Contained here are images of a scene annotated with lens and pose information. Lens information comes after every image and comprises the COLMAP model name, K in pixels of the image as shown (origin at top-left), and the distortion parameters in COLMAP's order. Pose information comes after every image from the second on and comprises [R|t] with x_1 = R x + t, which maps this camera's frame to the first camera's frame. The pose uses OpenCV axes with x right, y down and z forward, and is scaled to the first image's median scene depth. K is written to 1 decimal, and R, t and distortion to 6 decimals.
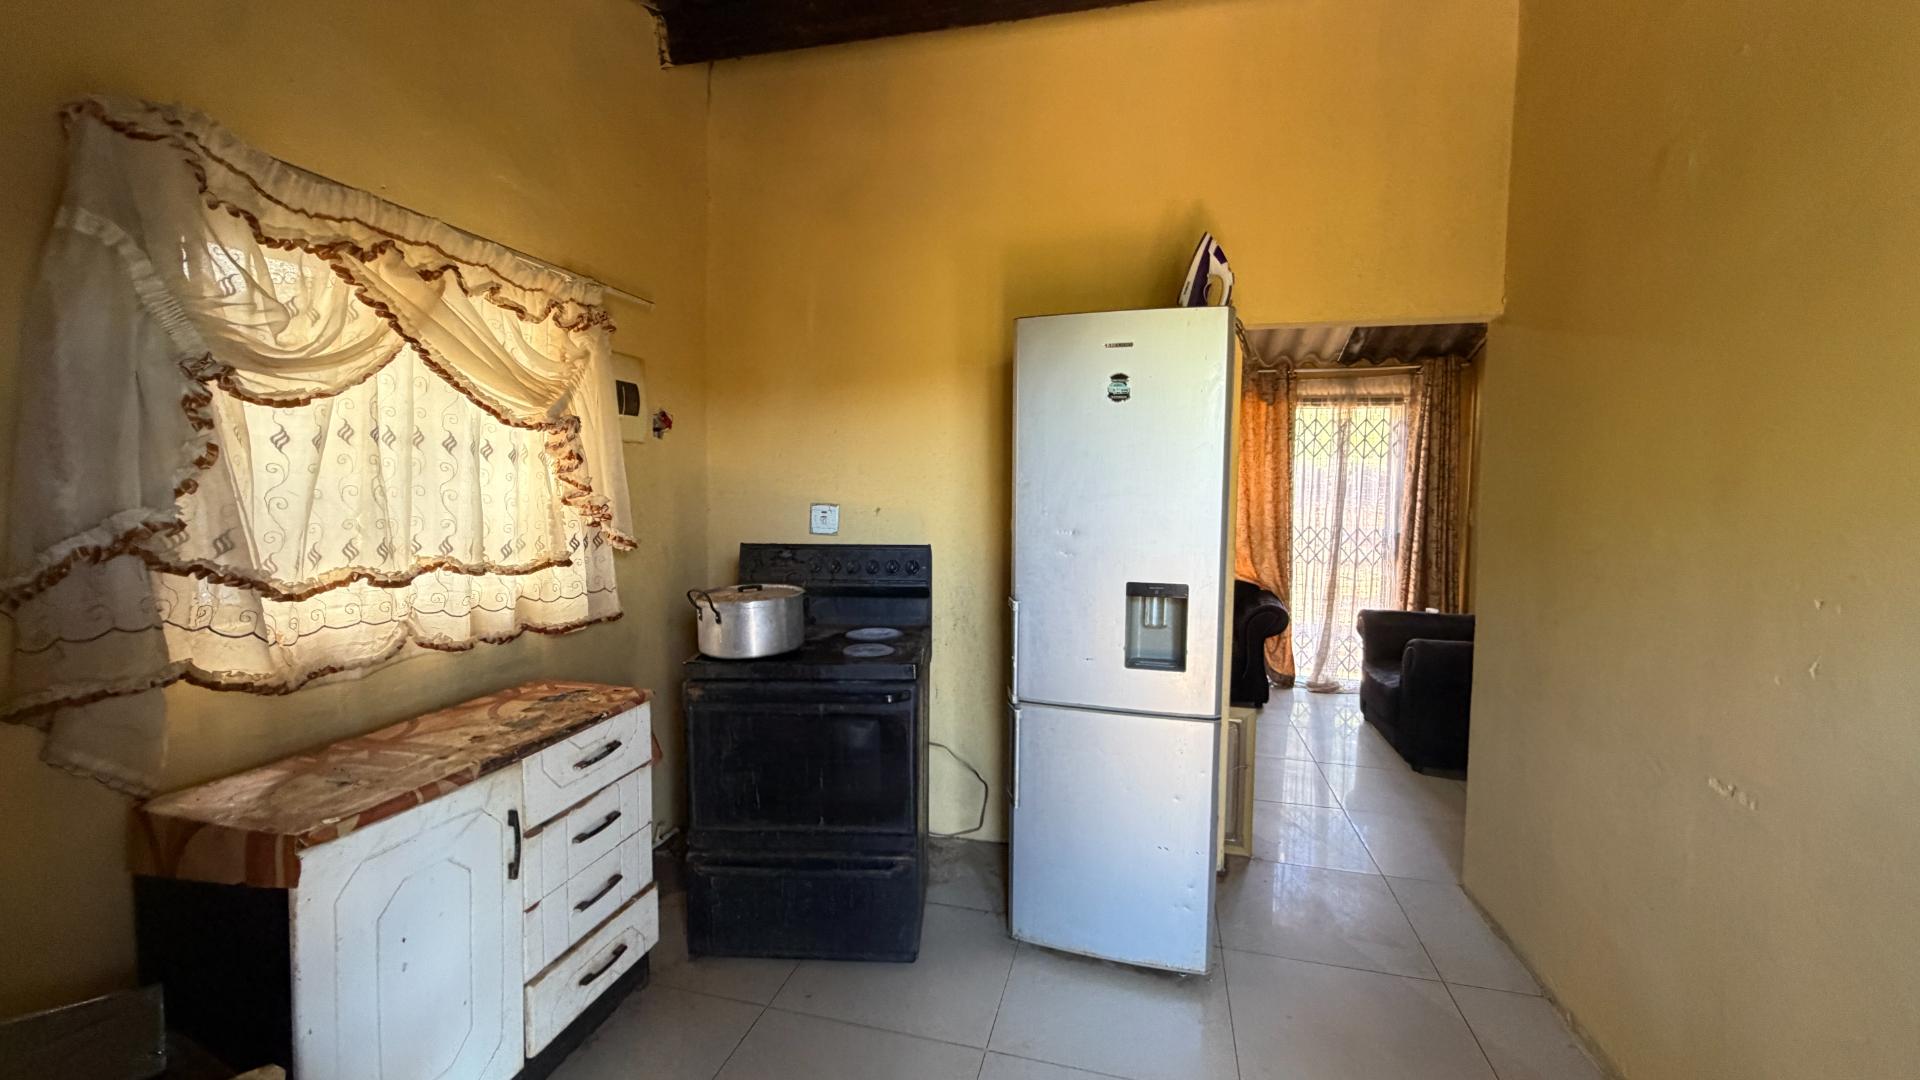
lens RADIAL K [[765.4, 0, 958.8], [0, 765.4, 544.4], [0, 0, 1]] dist [0.002249, -0.000560]
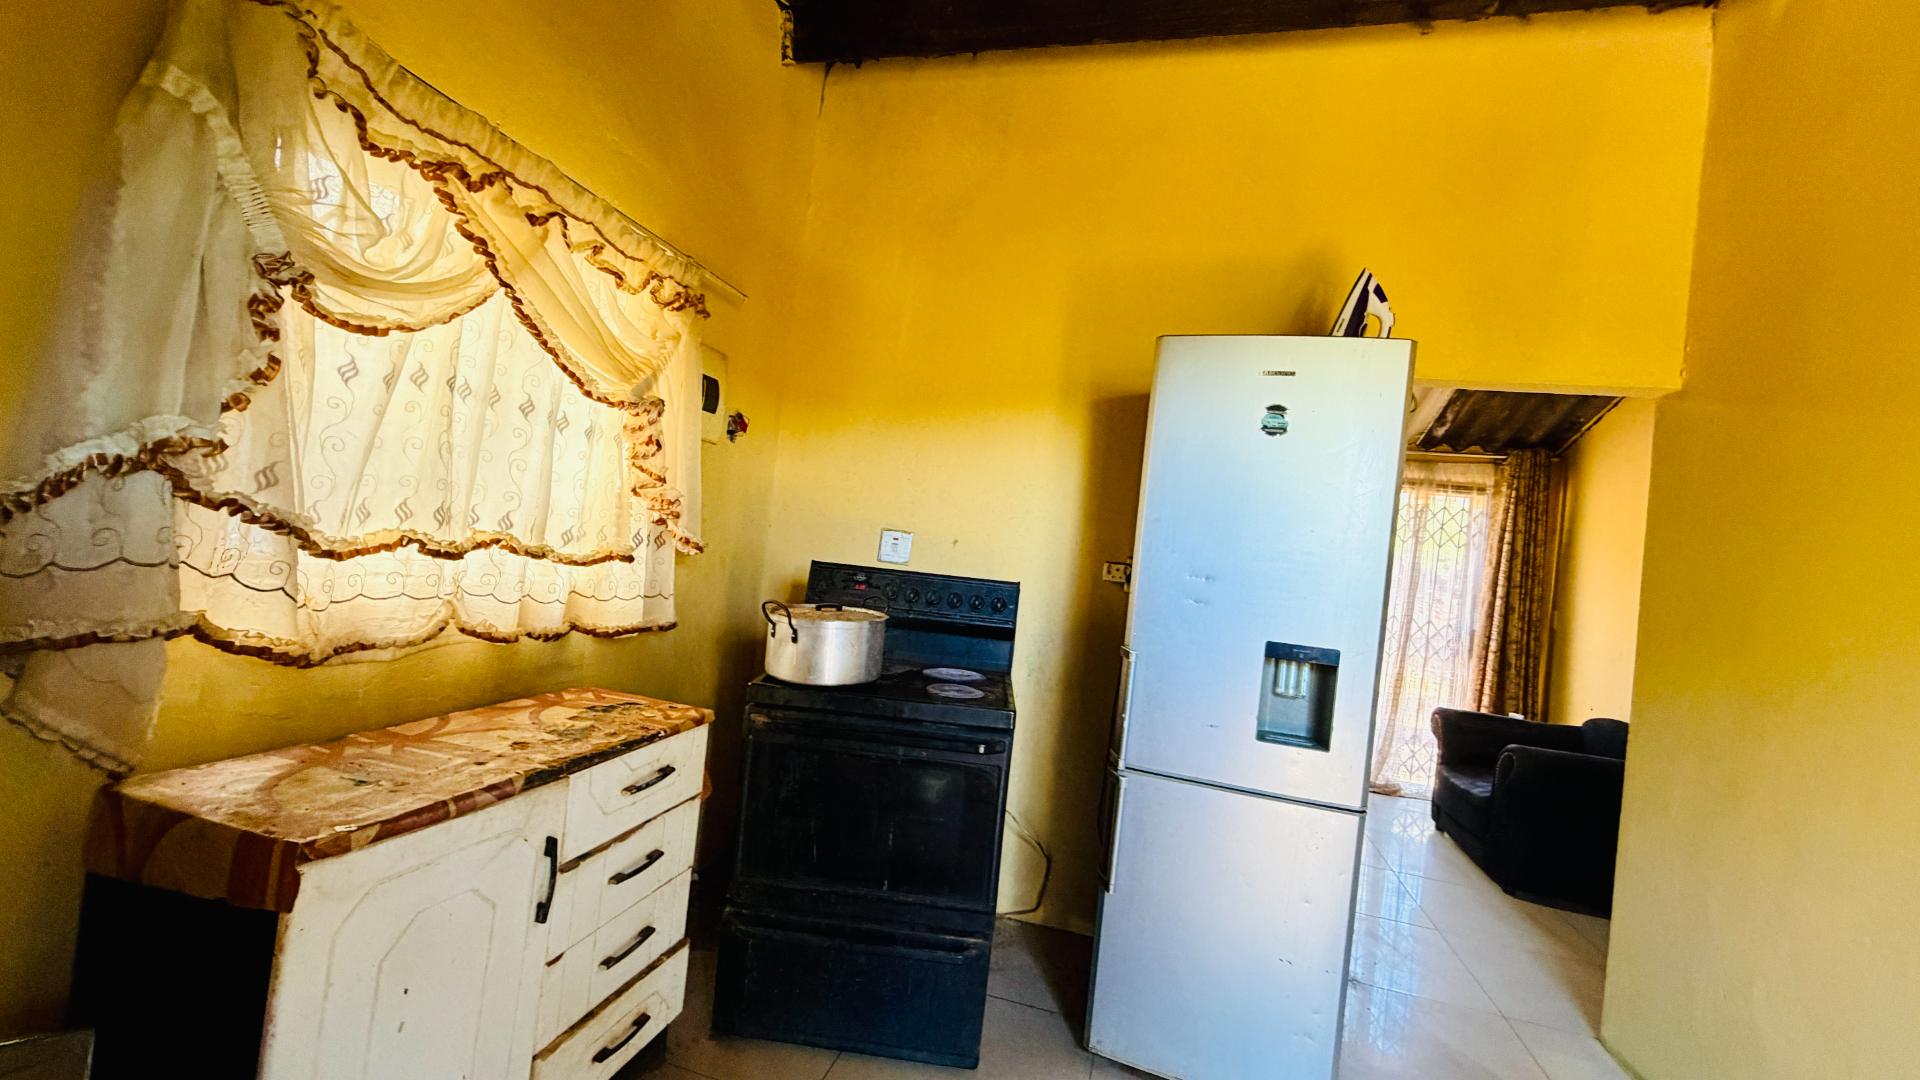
lens RADIAL K [[765.4, 0, 956.9], [0, 765.4, 545.2], [0, 0, 1]] dist [0.002249, -0.000560]
pose [[0.995152, 0.096961, -0.016456, -0.123615], [-0.097954, 0.992146, -0.077788, 0.042487], [0.008784, 0.079023, 0.996834, 0.116868]]
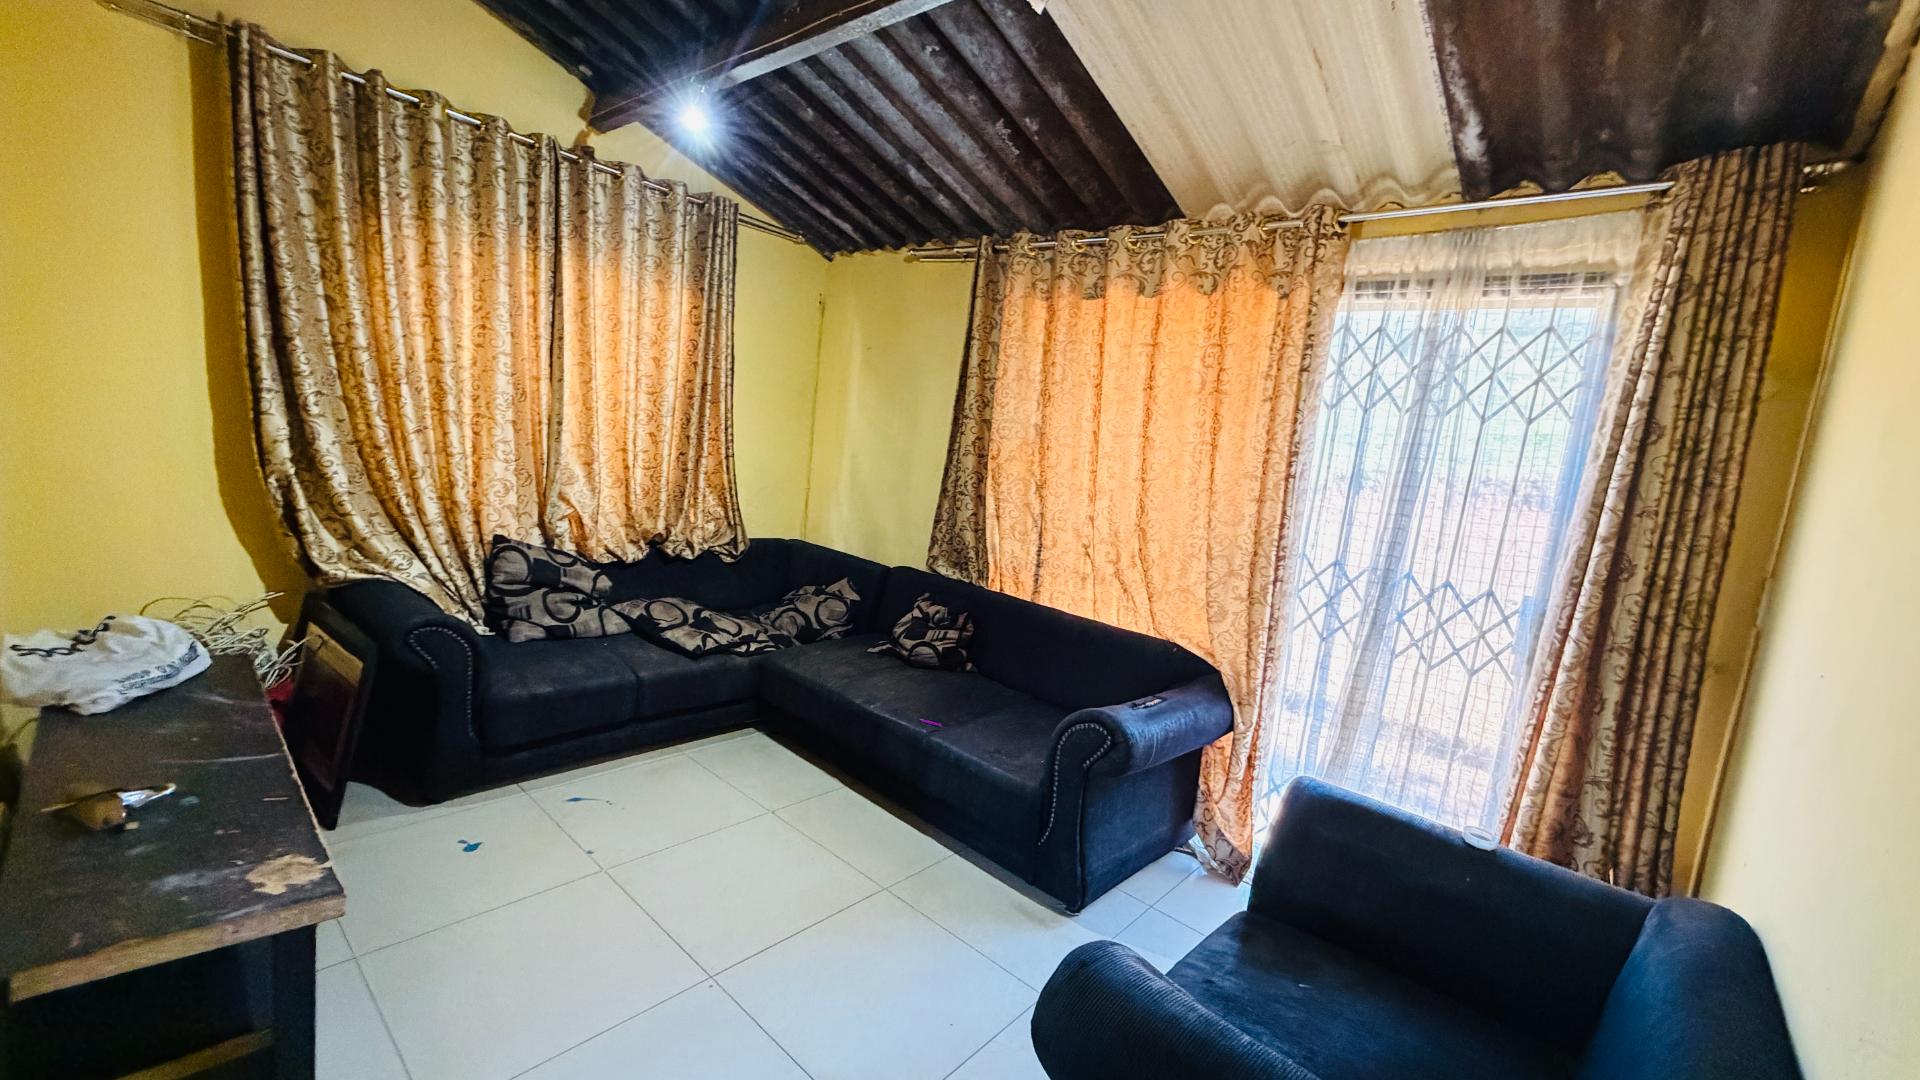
lens RADIAL K [[765.4, 0, 956.6], [0, 765.4, 535.4], [0, 0, 1]] dist [0.002249, -0.000560]
pose [[0.883146, 0.137902, -0.448371, 1.131979], [-0.119223, 0.990412, 0.069783, -0.108442], [0.453695, -0.008172, 0.891119, 1.182027]]
